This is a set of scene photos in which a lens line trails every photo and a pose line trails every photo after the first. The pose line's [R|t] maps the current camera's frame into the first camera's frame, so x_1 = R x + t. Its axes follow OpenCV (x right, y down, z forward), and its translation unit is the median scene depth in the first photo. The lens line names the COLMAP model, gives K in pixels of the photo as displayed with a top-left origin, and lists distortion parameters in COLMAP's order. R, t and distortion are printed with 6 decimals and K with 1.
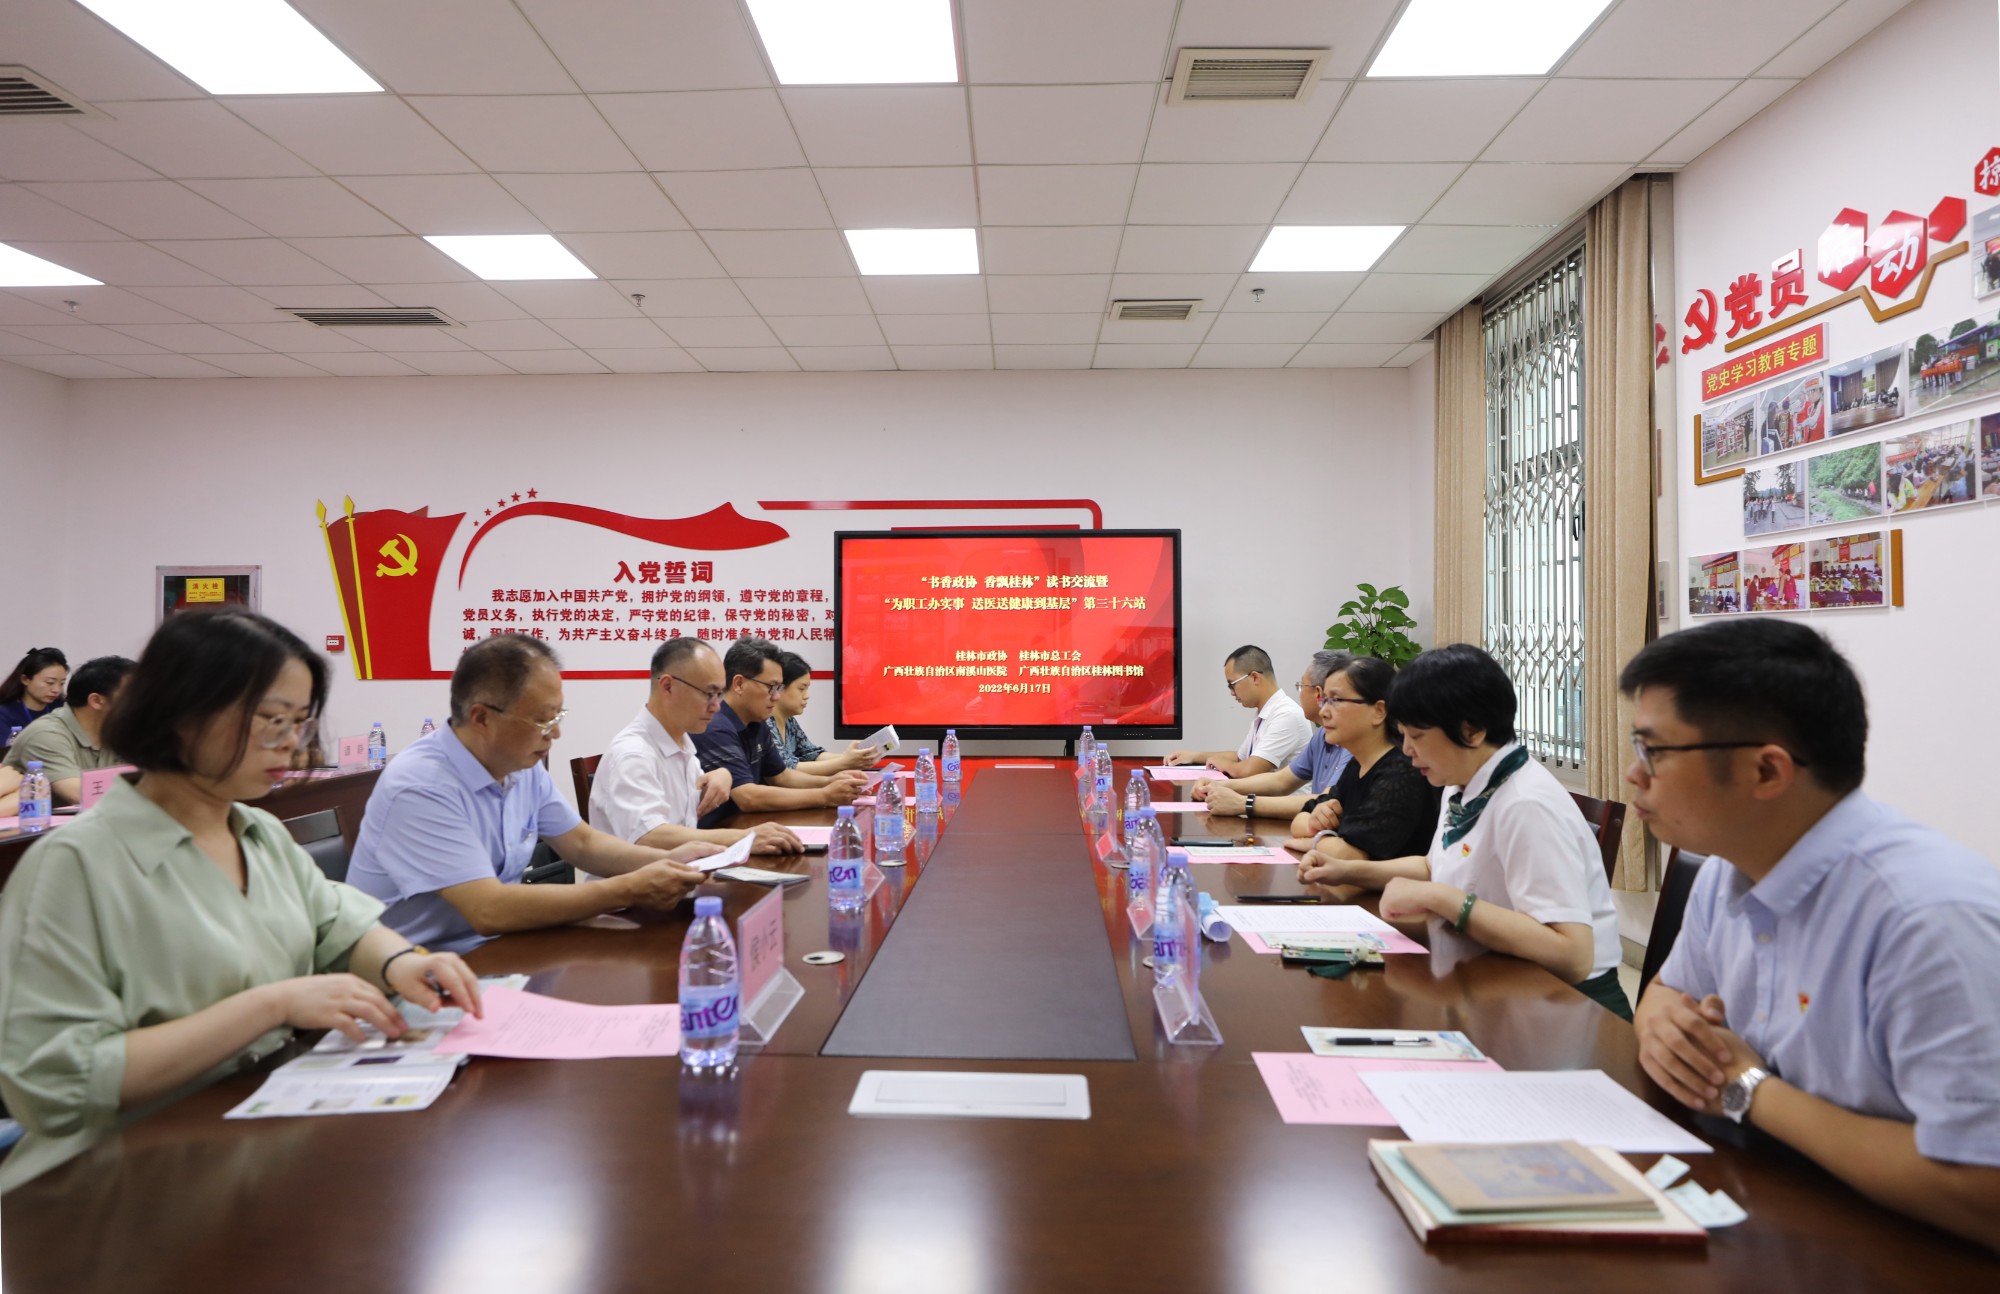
lens RADIAL K [[1136.6, 0, 994.2], [0, 1136.6, 635.0], [0, 0, 1]] dist [-0.013433, 0.016005]
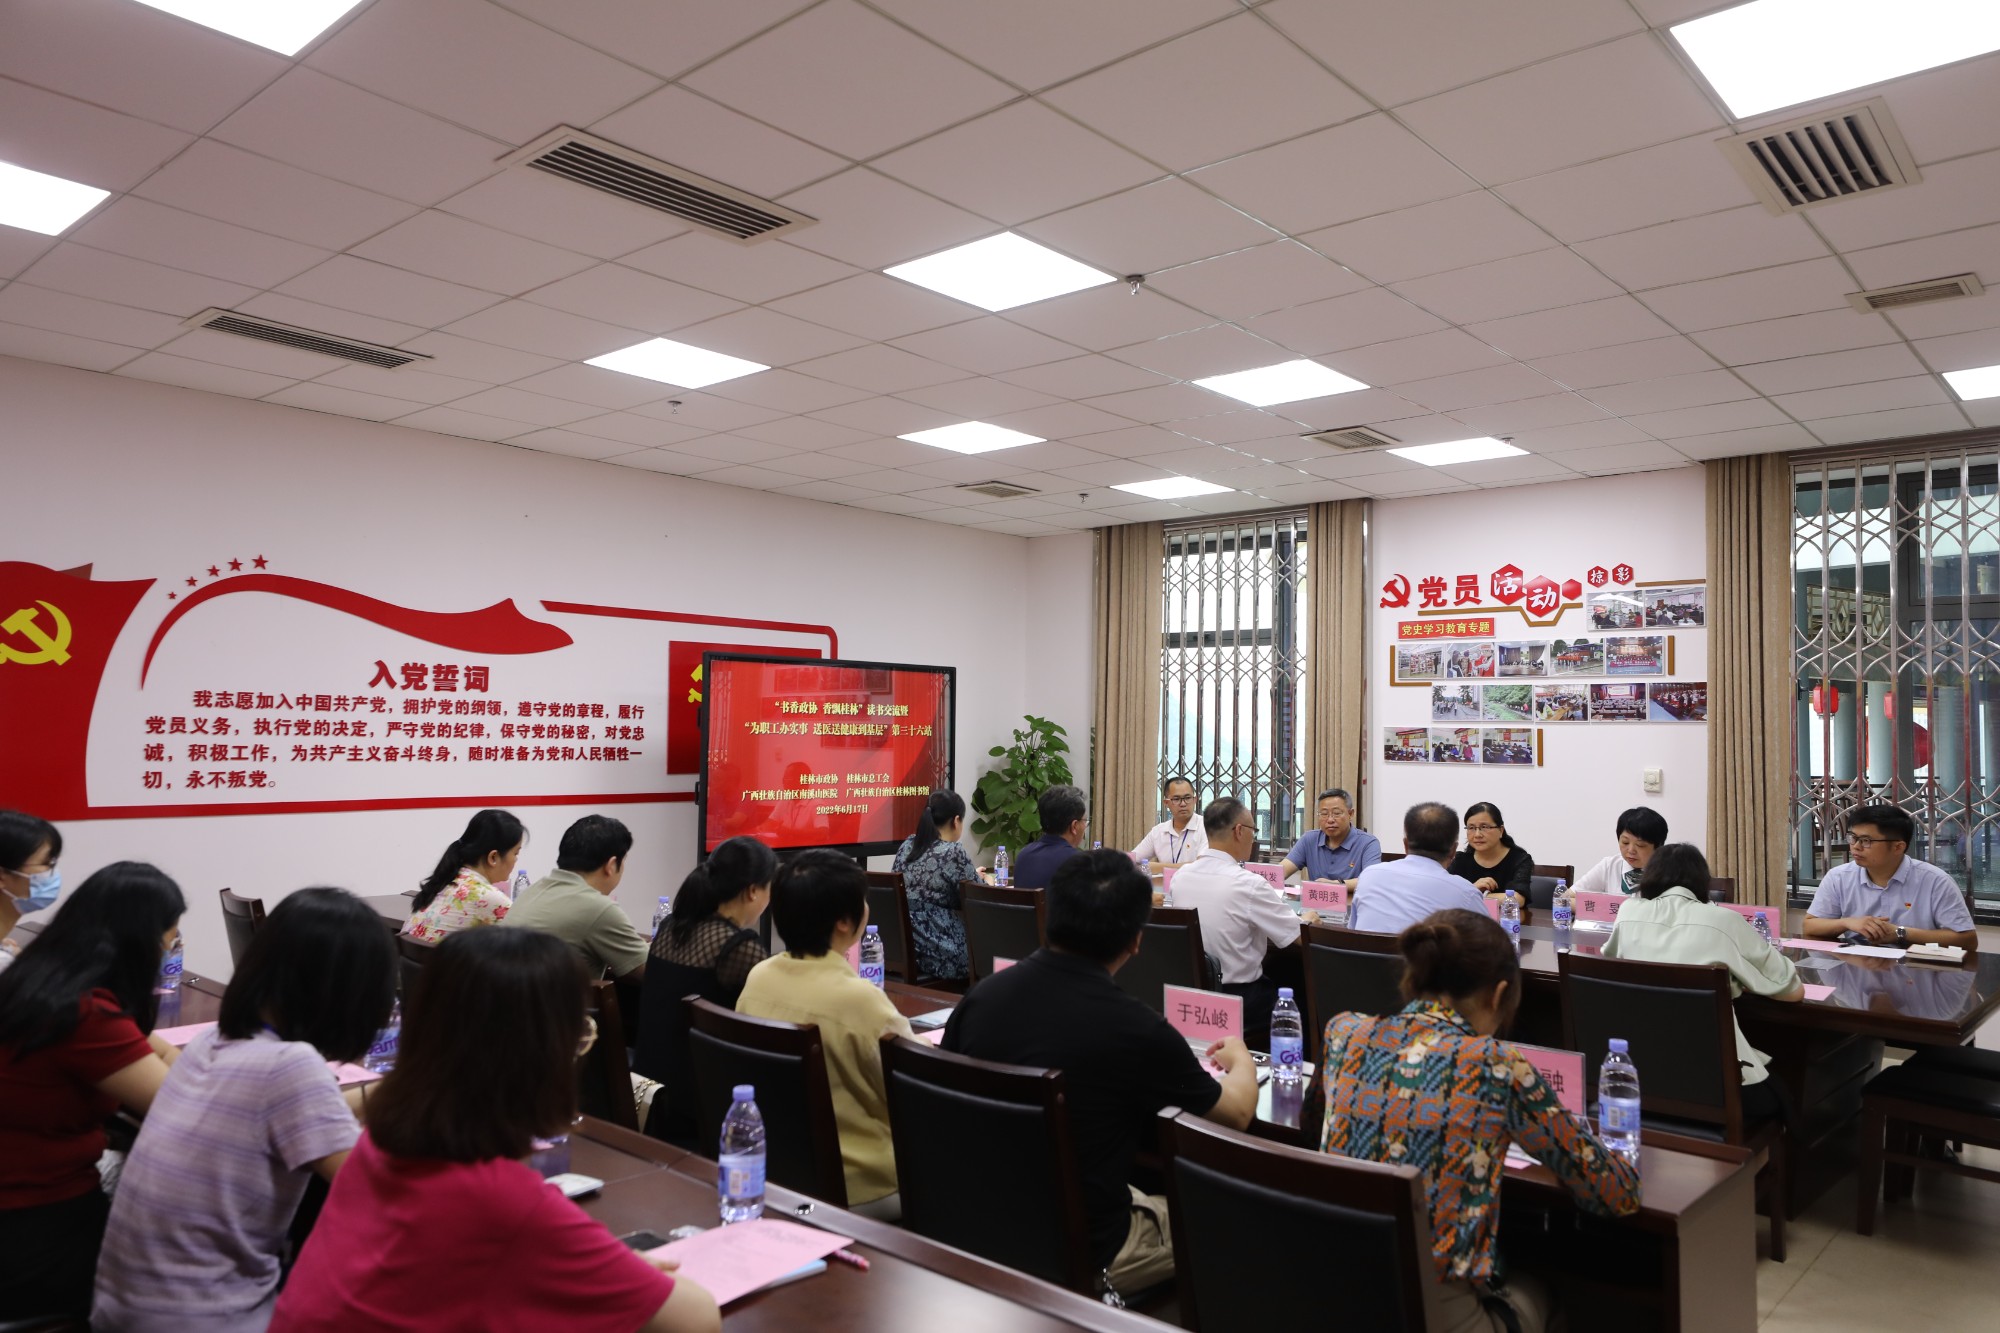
lens RADIAL K [[1374.4, 0, 1010.1], [0, 1374.4, 664.4], [0, 0, 1]] dist [0.009452, -0.001549]
pose [[0.648711, 0.051341, 0.759301, -0.857961], [-0.027163, 0.998648, -0.044318, -0.035425], [-0.760550, 0.008124, 0.649229, 0.050028]]
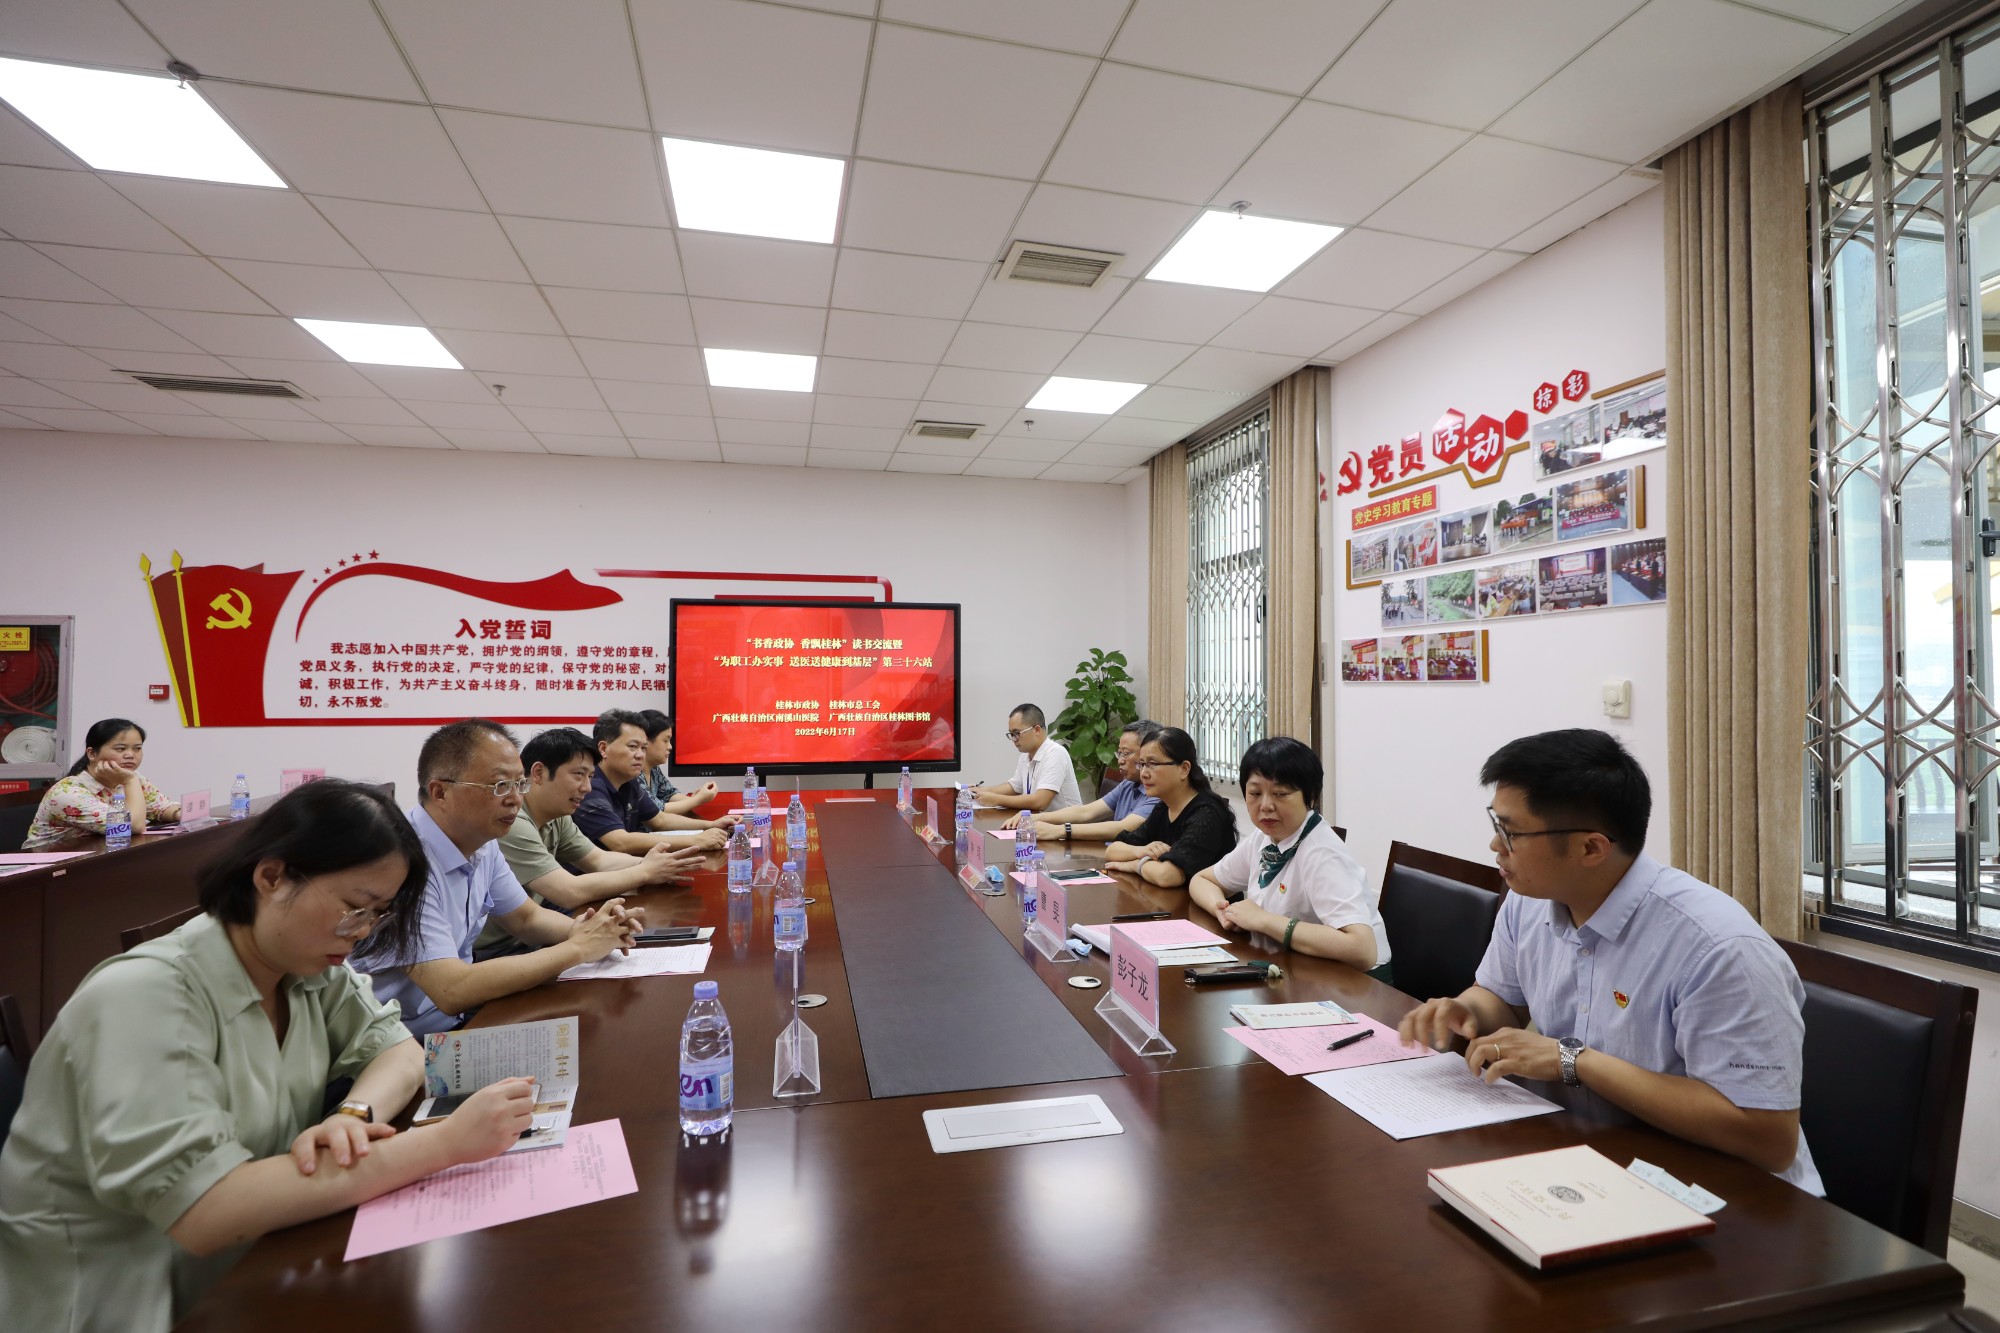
lens RADIAL K [[920.4, 0, 985.5], [0, 920.4, 666.7], [0, 0, 1]] dist [-0.028458, 0.008994]
pose [[0.967606, 0.008152, 0.252334, -0.064931], [-0.006140, 0.999943, -0.008759, -0.014857], [-0.252391, 0.006925, 0.967601, 0.007381]]
